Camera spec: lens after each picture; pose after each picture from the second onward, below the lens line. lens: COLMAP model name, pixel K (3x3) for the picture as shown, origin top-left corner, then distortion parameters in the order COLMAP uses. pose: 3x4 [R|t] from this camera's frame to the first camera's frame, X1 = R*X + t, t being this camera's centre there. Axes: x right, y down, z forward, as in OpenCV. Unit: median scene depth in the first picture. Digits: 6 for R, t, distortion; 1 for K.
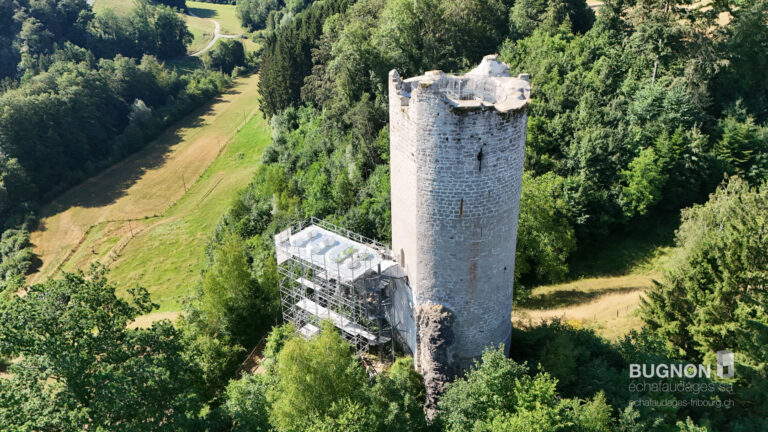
lens RADIAL K [[578.3, 0, 379.4], [0, 578.3, 210.8], [0, 0, 1]] dist [0.063286, -0.071808]
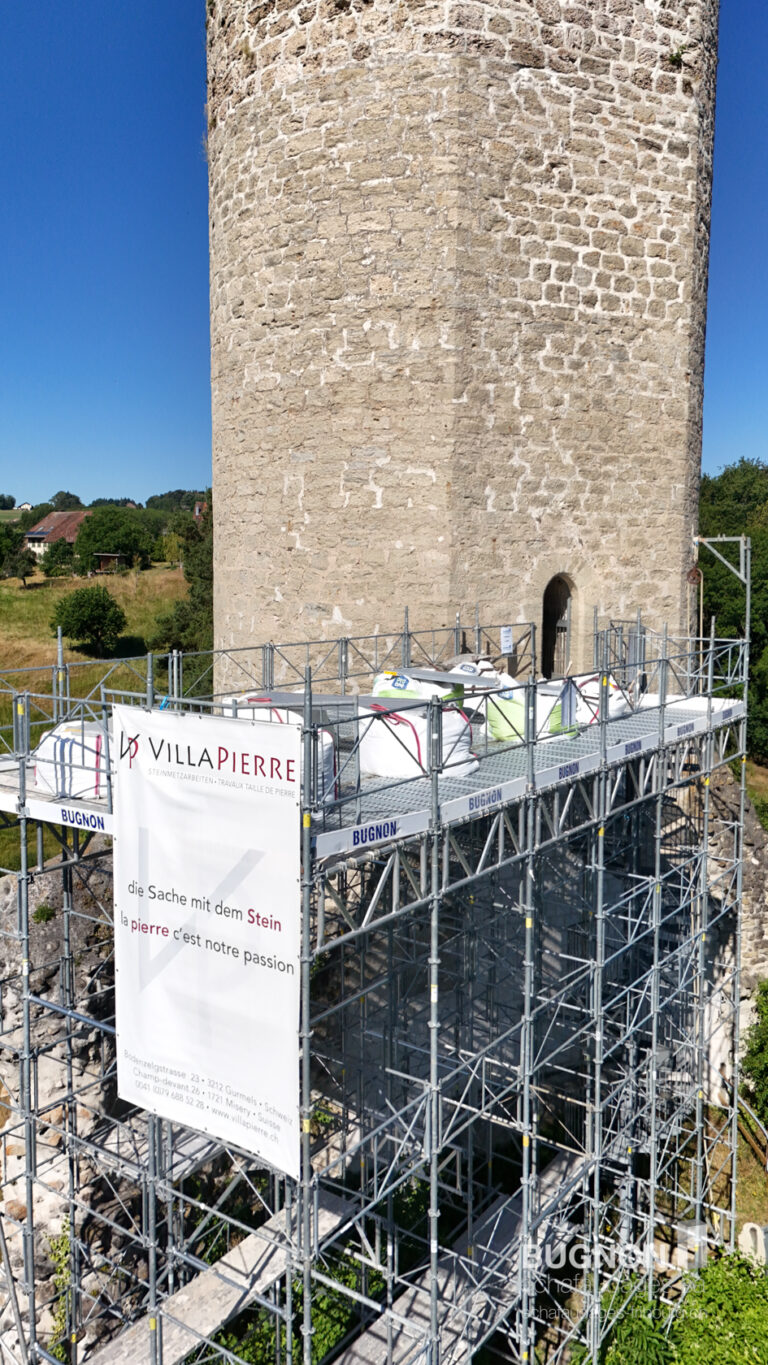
lens RADIAL K [[1023.0, 0, 386.2], [0, 1023.0, 654.1], [0, 0, 1]] dist [0.050639, -0.048166]
pose [[-0.046794, -0.064556, 0.996816, -0.347289], [0.450191, 0.889454, 0.078737, 0.032703], [-0.891705, 0.452442, -0.012559, 1.085963]]
